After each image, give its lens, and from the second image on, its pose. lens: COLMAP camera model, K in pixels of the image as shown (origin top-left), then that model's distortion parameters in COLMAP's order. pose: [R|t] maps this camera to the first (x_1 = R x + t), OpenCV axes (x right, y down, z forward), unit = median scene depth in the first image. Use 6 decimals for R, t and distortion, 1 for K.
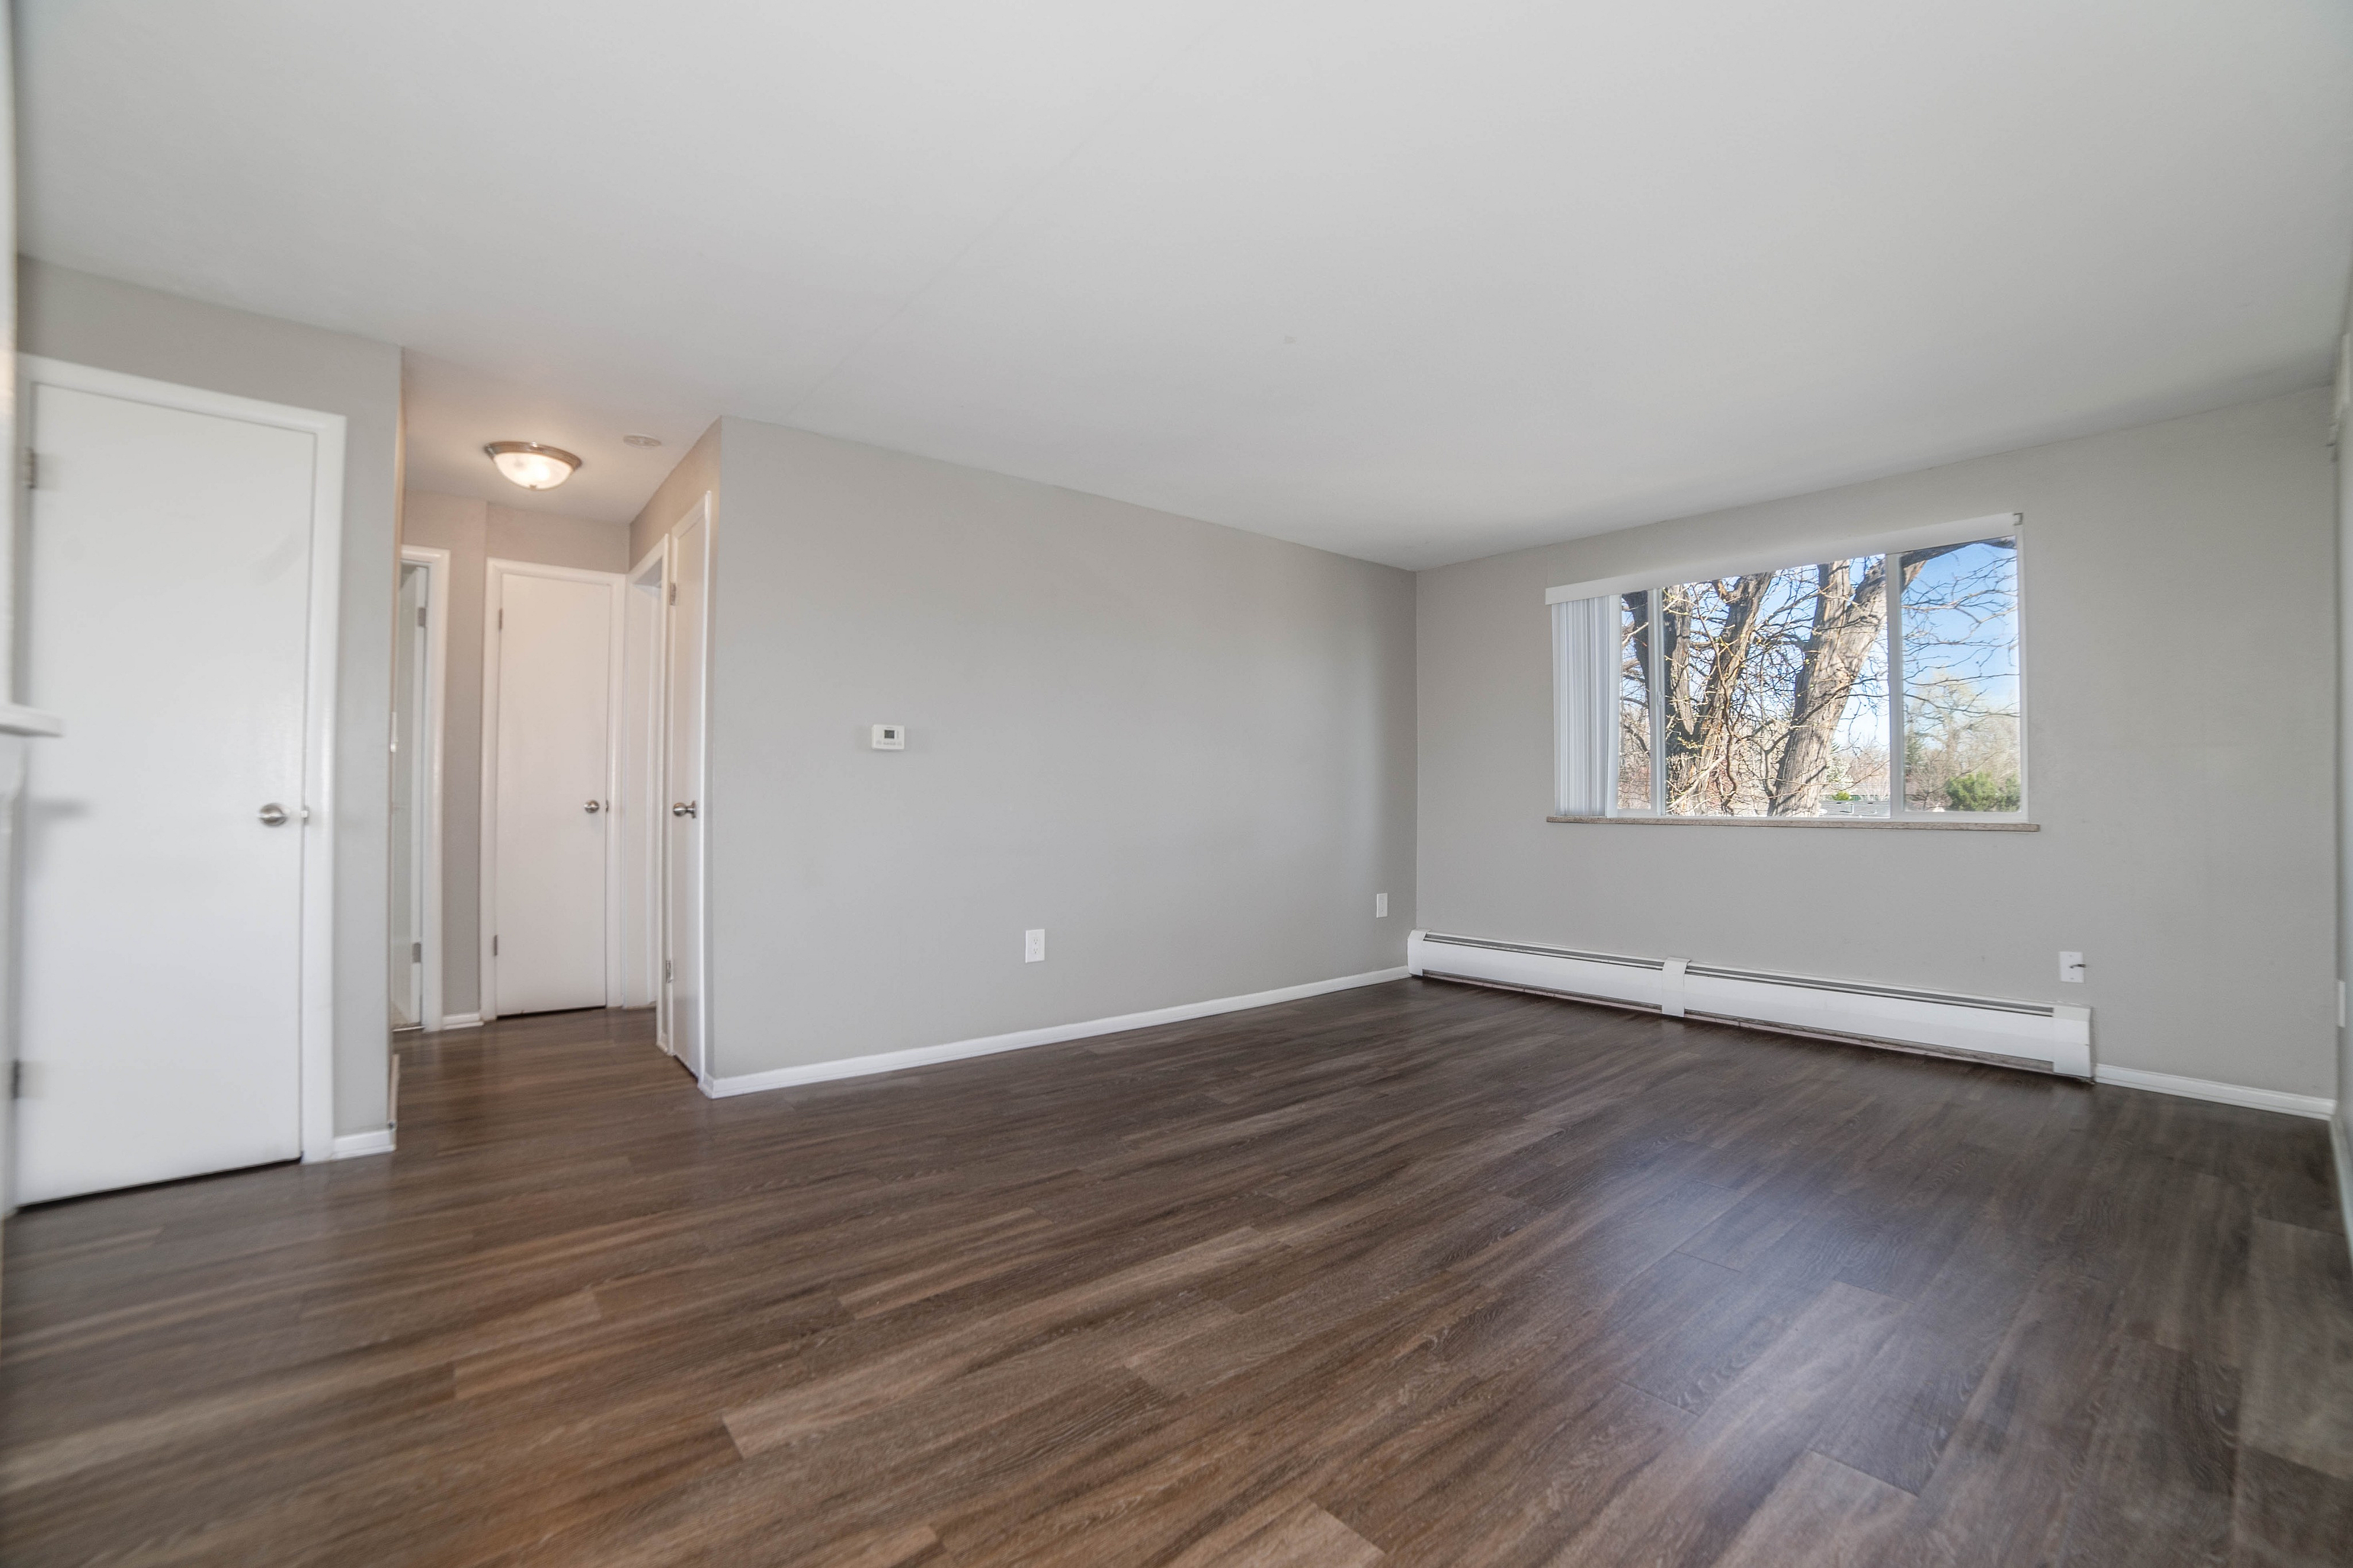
lens RADIAL K [[977.1, 0, 1196.0], [0, 977.1, 800.1], [0, 0, 1]] dist [-0.099441, 0.035217]
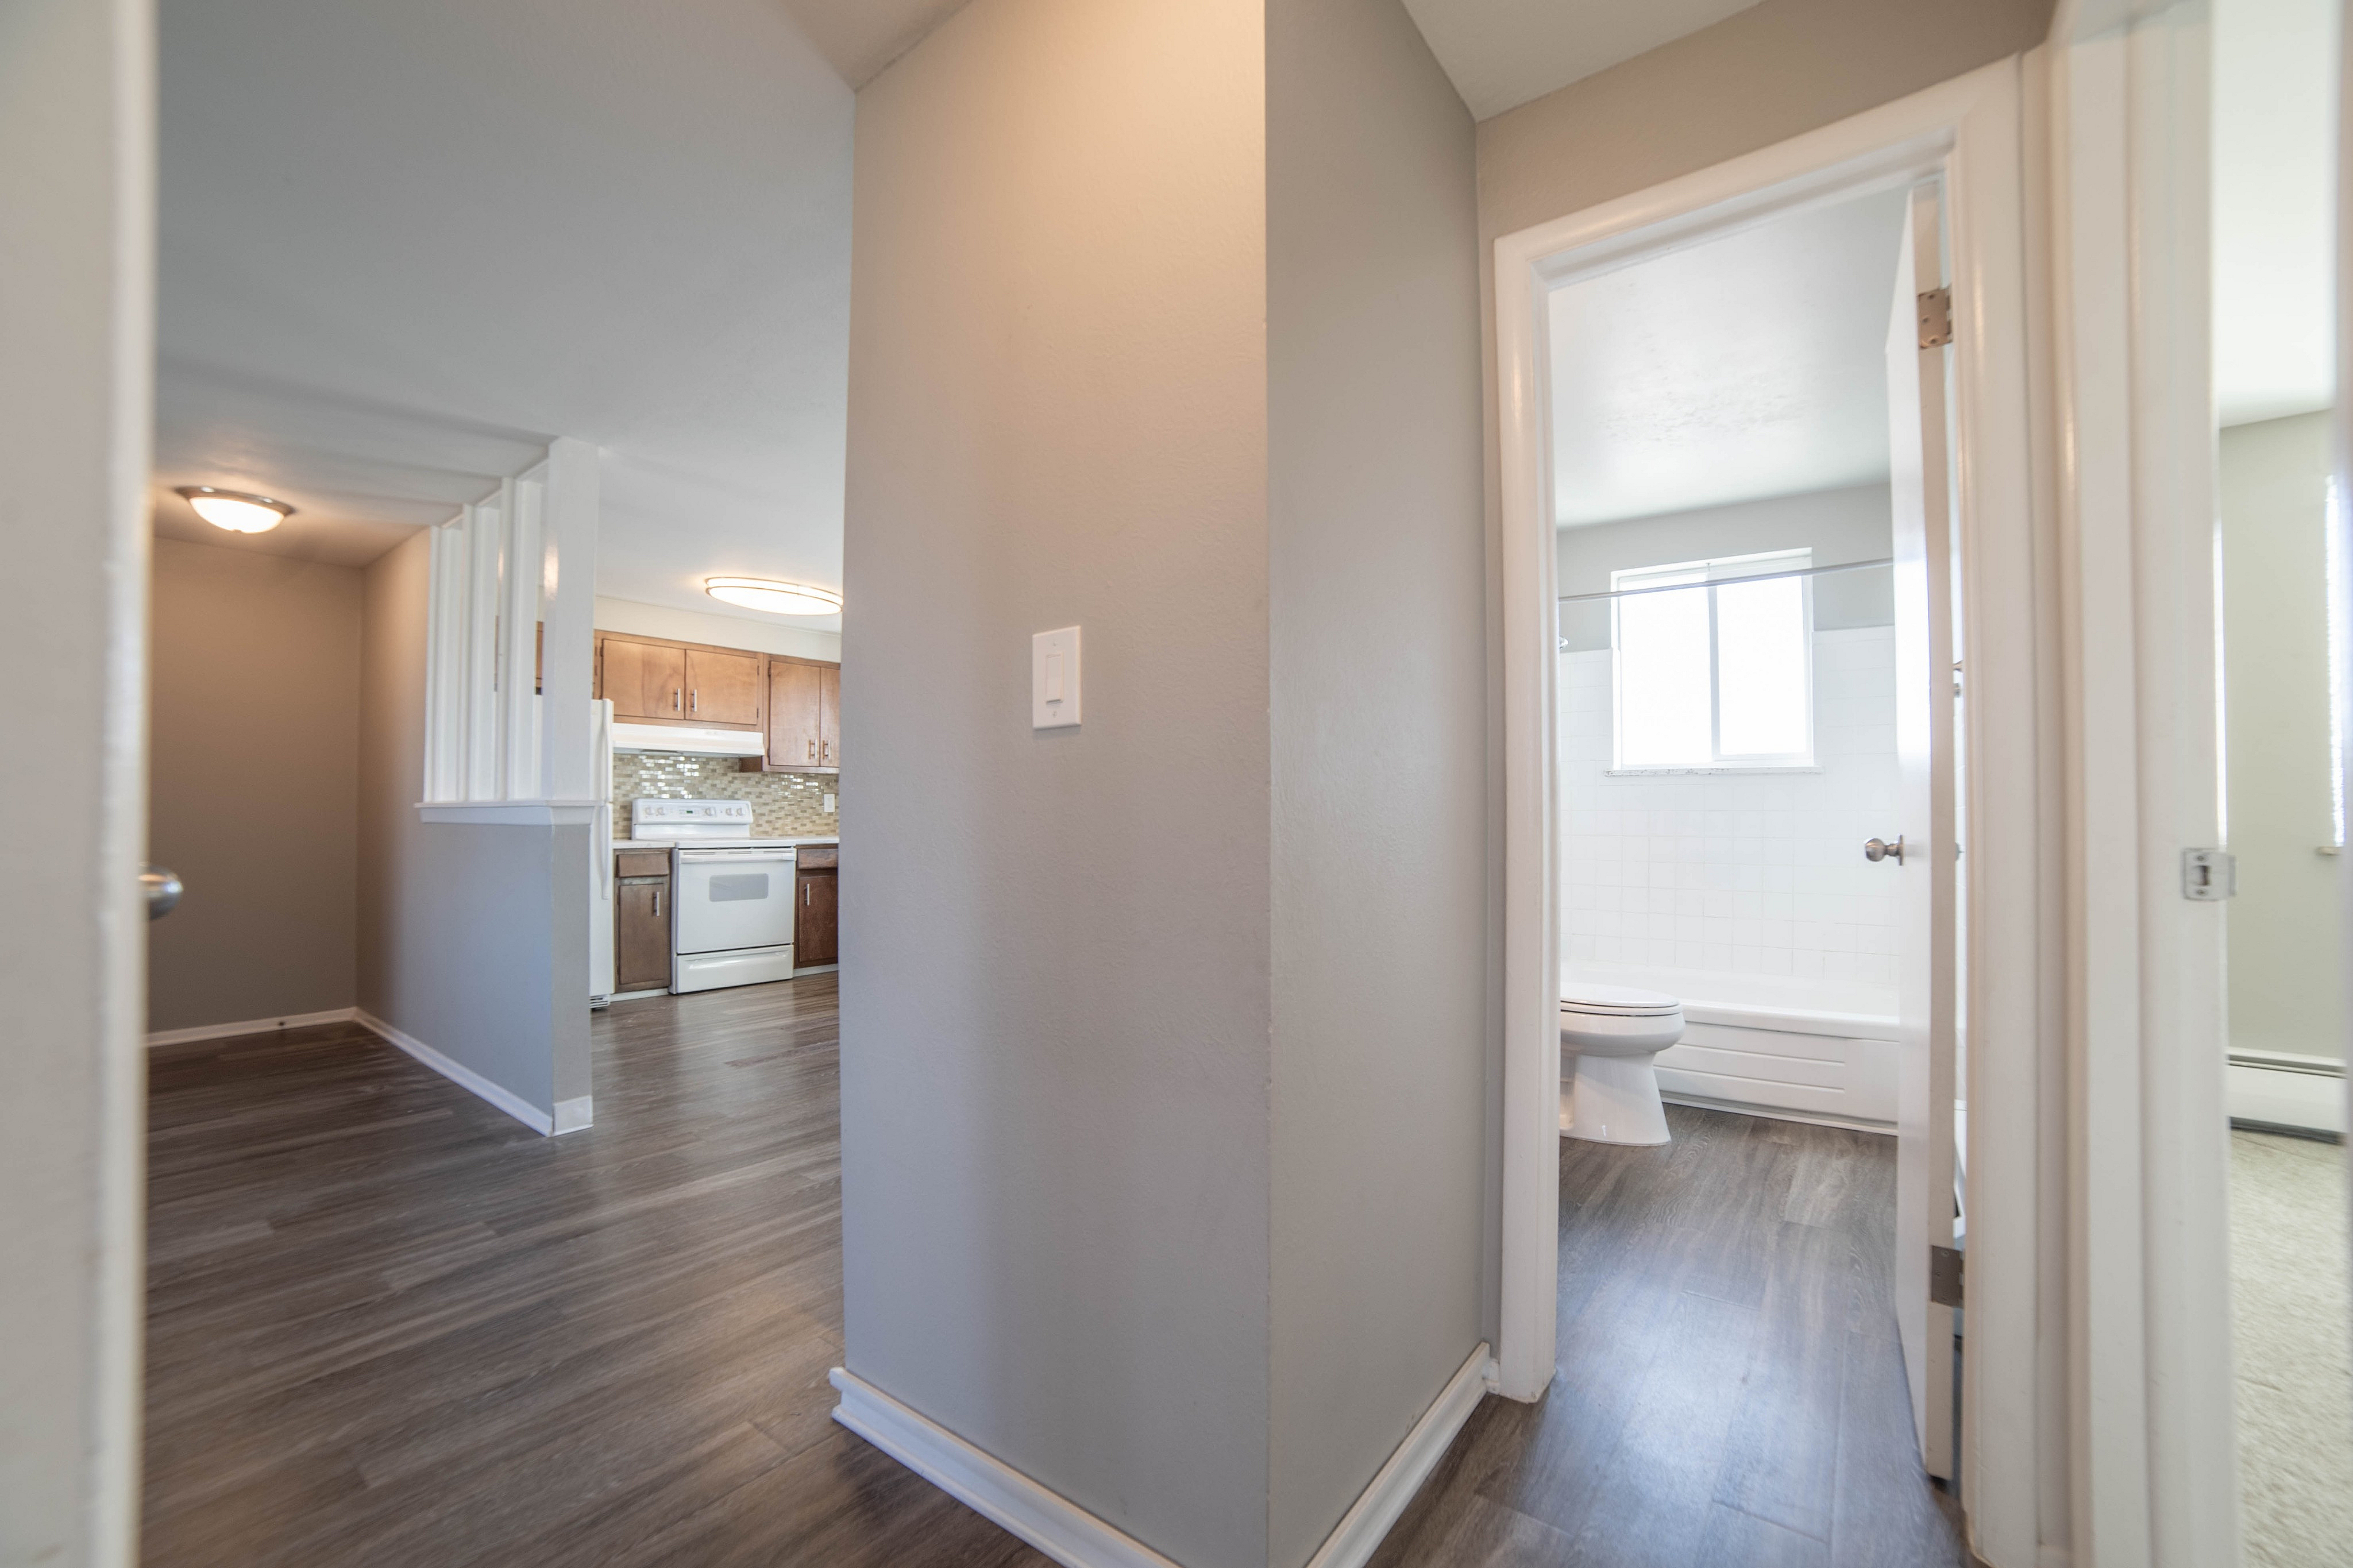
lens RADIAL K [[964.2, 0, 1191.1], [0, 964.2, 803.0], [0, 0, 1]] dist [-0.093677, 0.034335]
pose [[-0.973185, -0.007384, -0.229906, -0.866843], [-0.002457, 0.999761, -0.021711, -0.007954], [0.230011, -0.020564, -0.972971, 1.489781]]
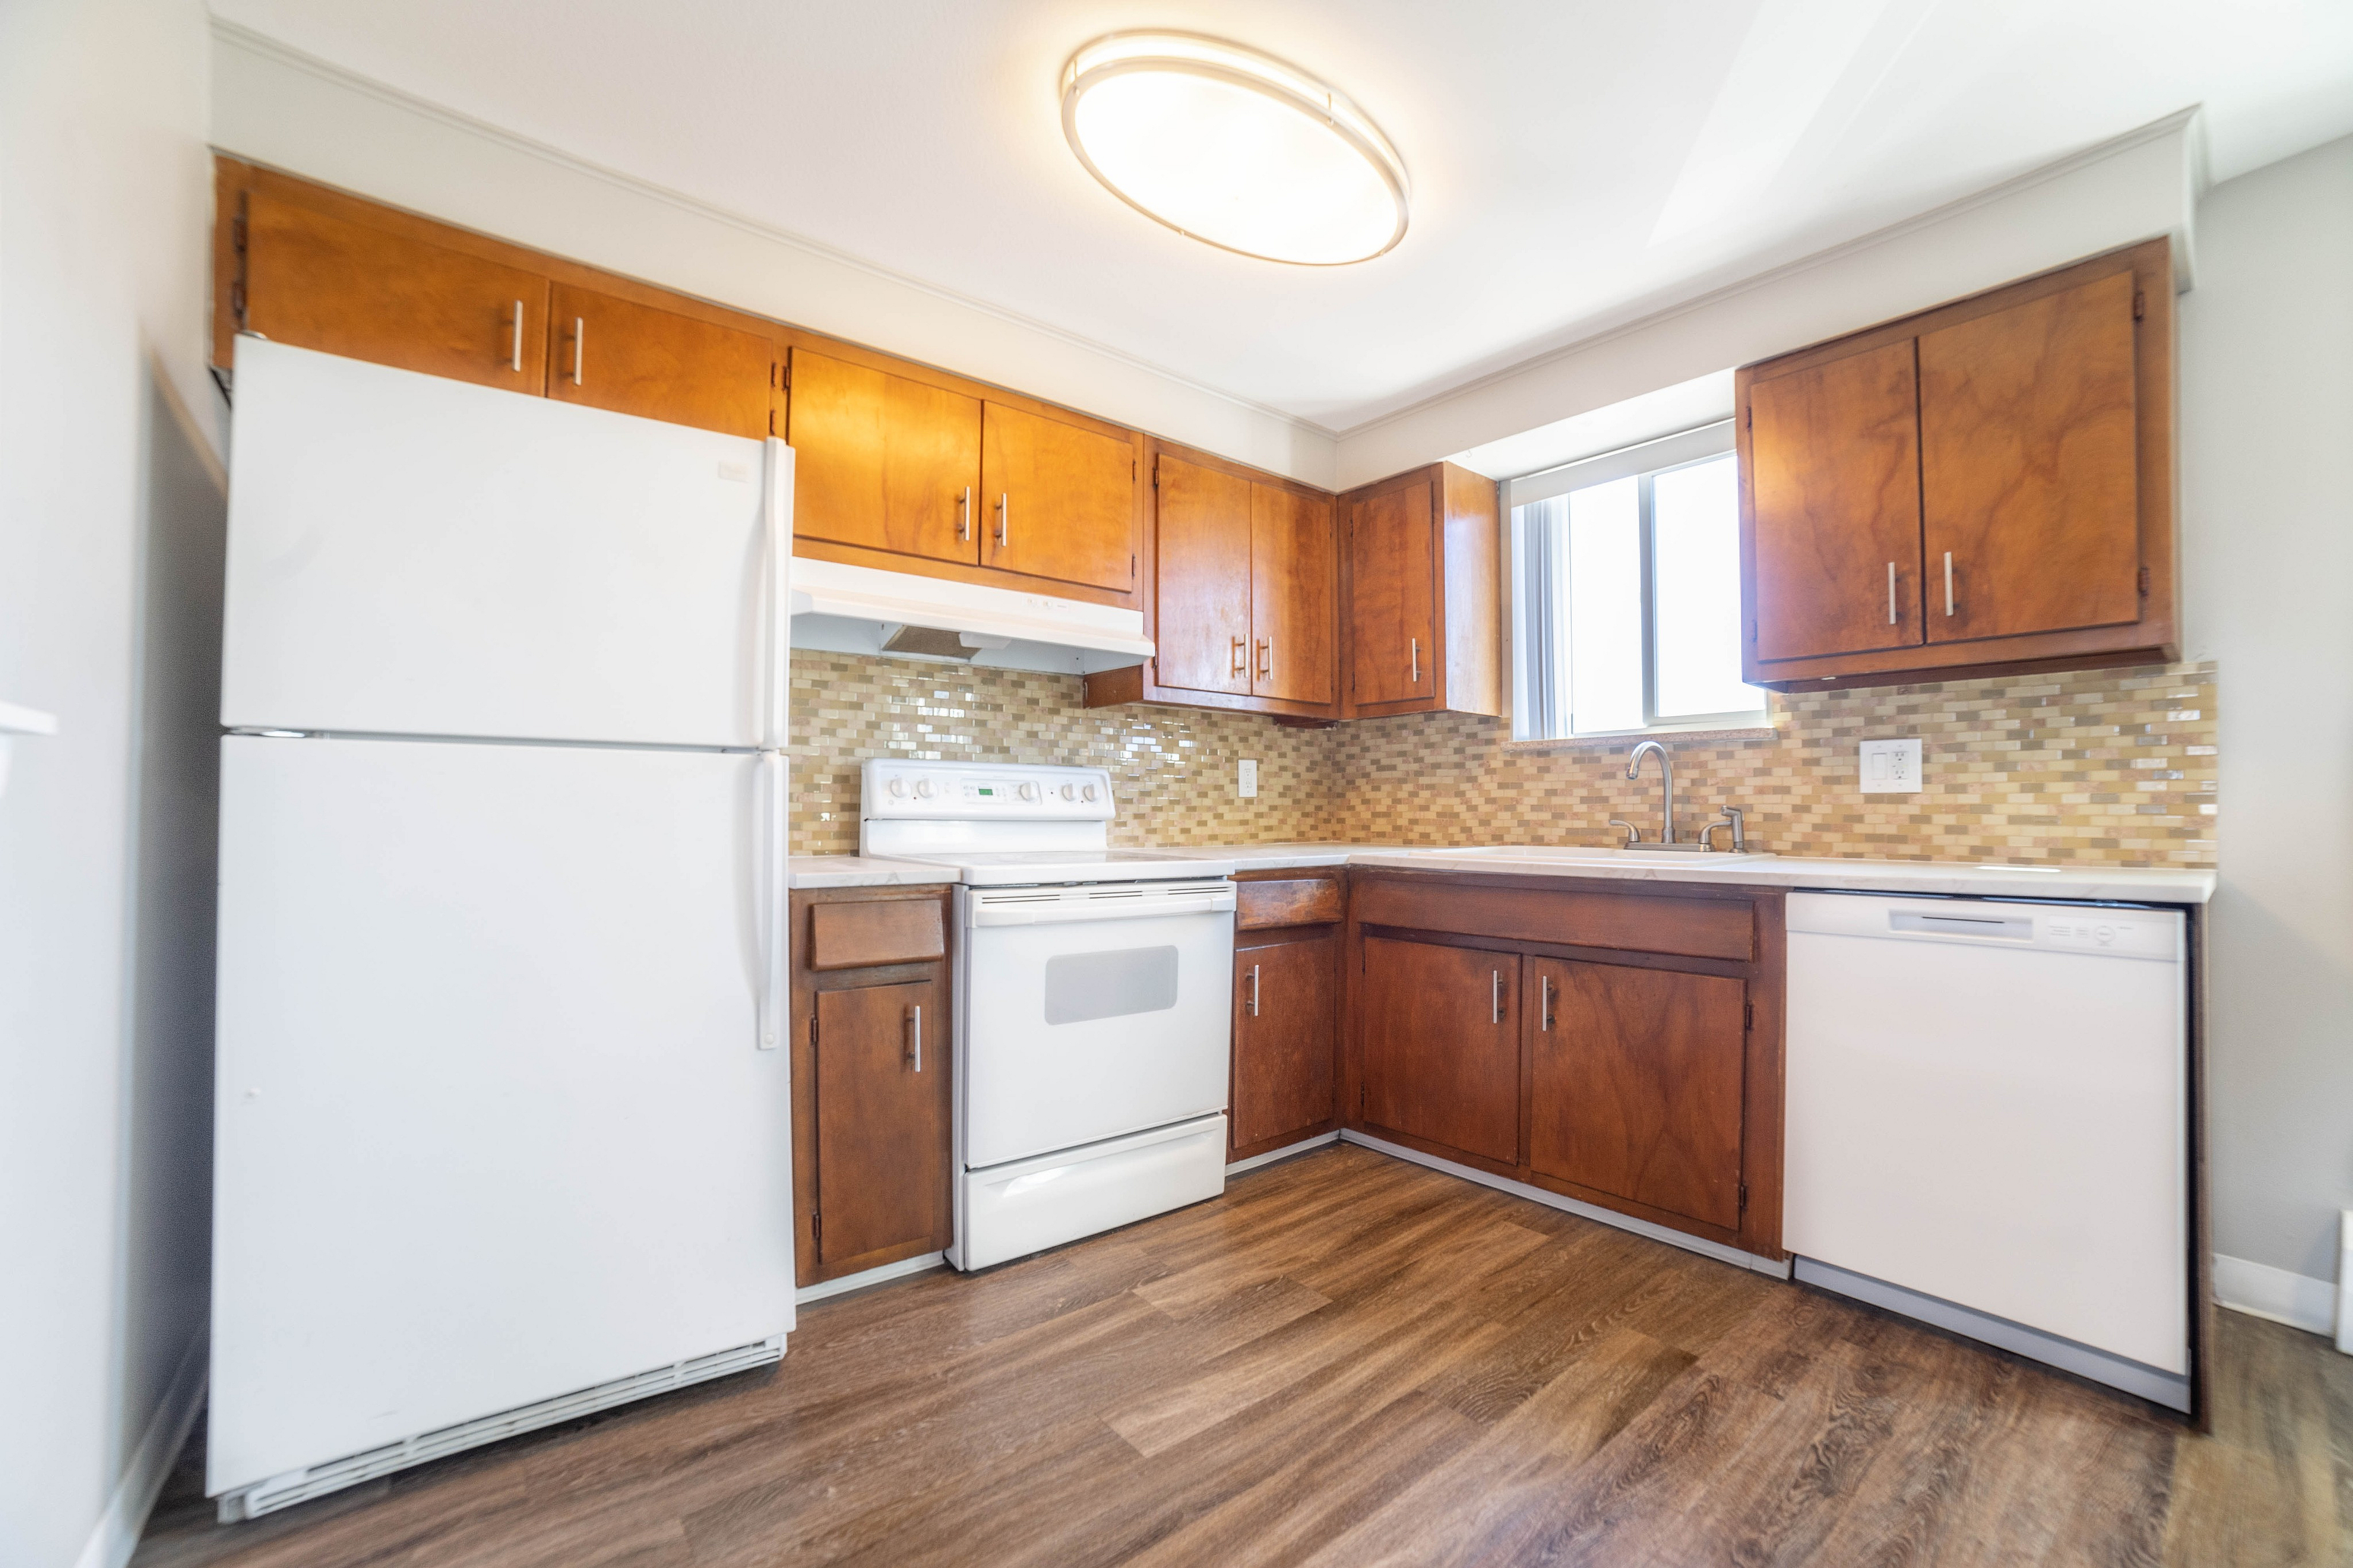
lens RADIAL K [[964.2, 0, 1191.1], [0, 964.2, 803.0], [0, 0, 1]] dist [-0.093677, 0.034335]
pose [[-0.999935, -0.010720, 0.003883, -0.472368], [-0.010789, 0.999777, -0.018177, -0.005603], [-0.003687, -0.018218, -0.999827, 0.146786]]
